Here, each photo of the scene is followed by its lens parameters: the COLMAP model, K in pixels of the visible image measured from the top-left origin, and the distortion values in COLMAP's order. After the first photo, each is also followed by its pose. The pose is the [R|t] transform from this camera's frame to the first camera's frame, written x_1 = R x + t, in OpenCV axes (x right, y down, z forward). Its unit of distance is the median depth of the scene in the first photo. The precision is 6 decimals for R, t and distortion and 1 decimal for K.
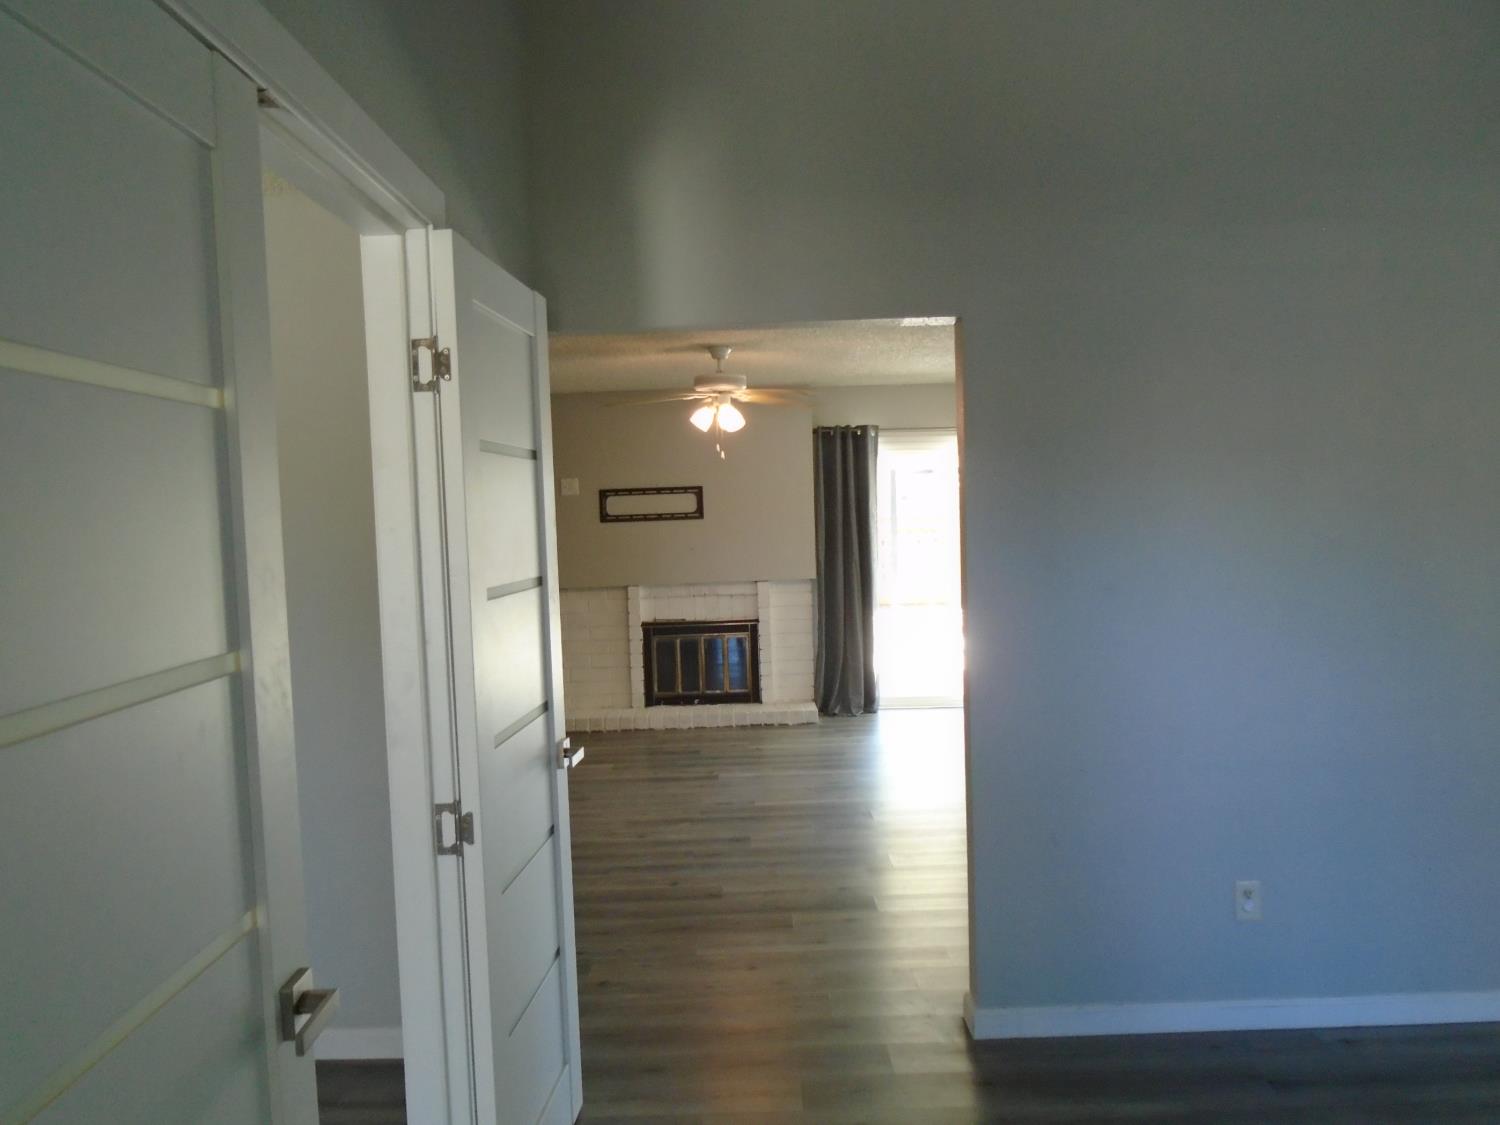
lens RADIAL K [[1132.8, 0, 753.5], [0, 1132.8, 564.3], [0, 0, 1]] dist [-0.033643, 0.020304]
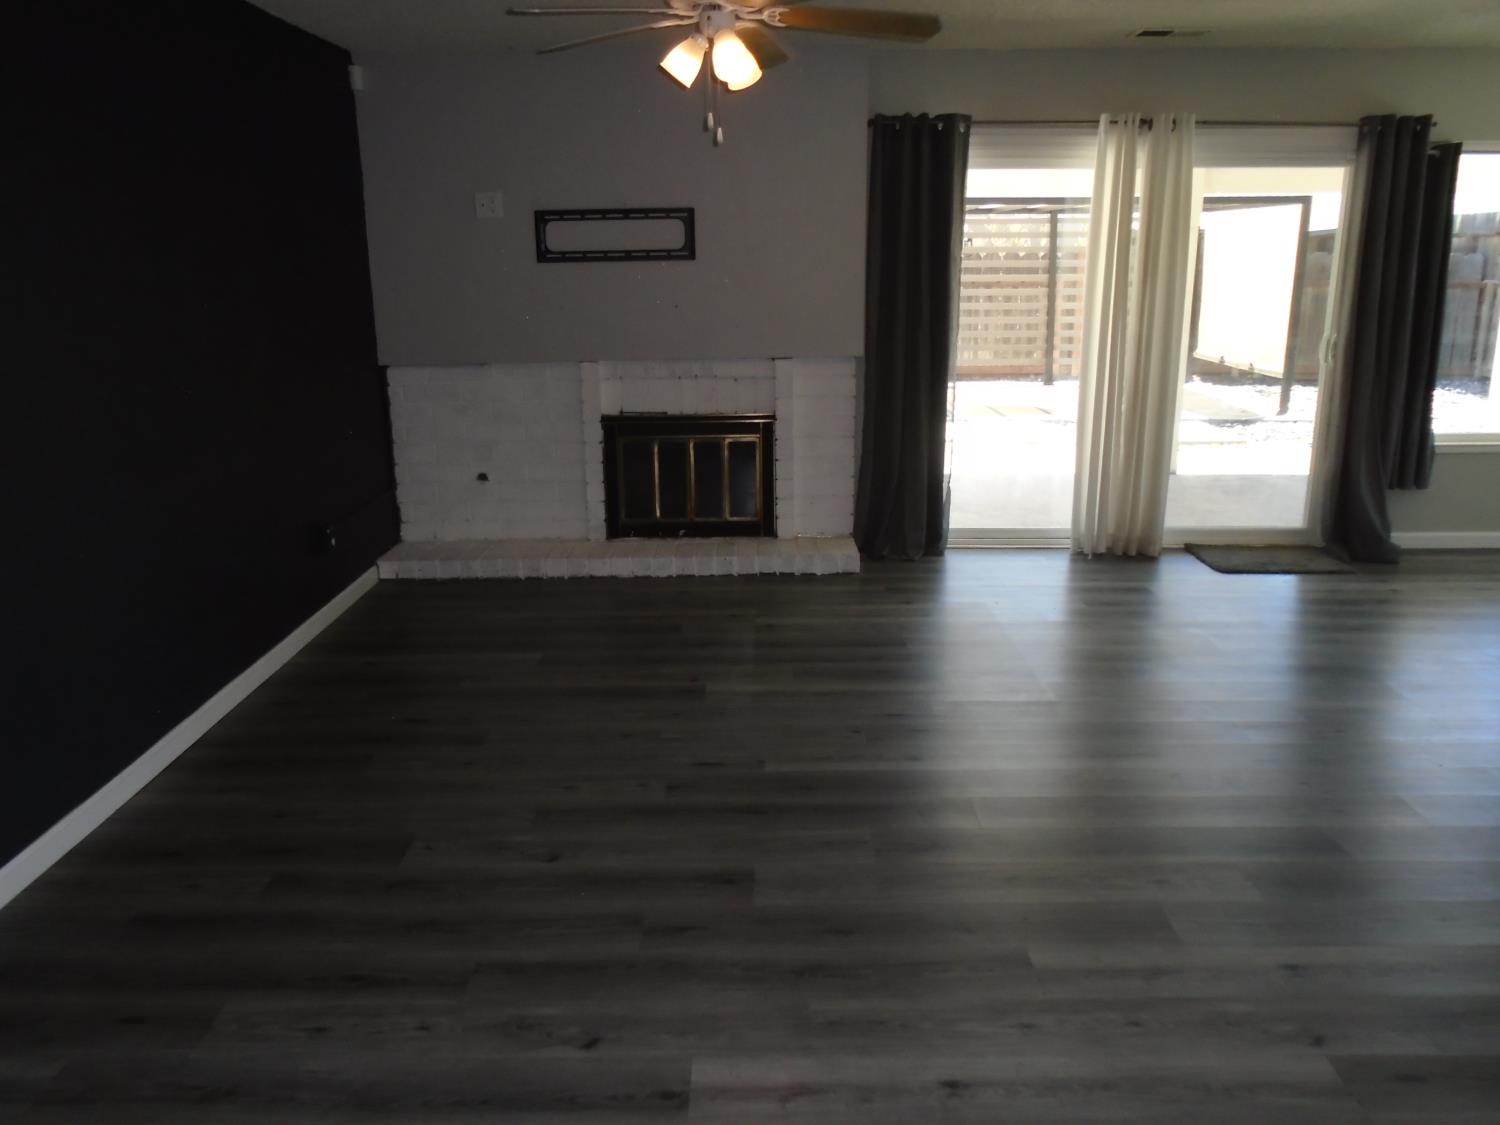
lens RADIAL K [[1132.8, 0, 740.9], [0, 1132.8, 543.0], [0, 0, 1]] dist [-0.033643, 0.020304]
pose [[0.999553, 0.024863, -0.016612, -0.002986], [-0.020948, 0.978673, 0.204355, -0.014091], [0.021339, -0.203916, 0.978756, 0.328801]]
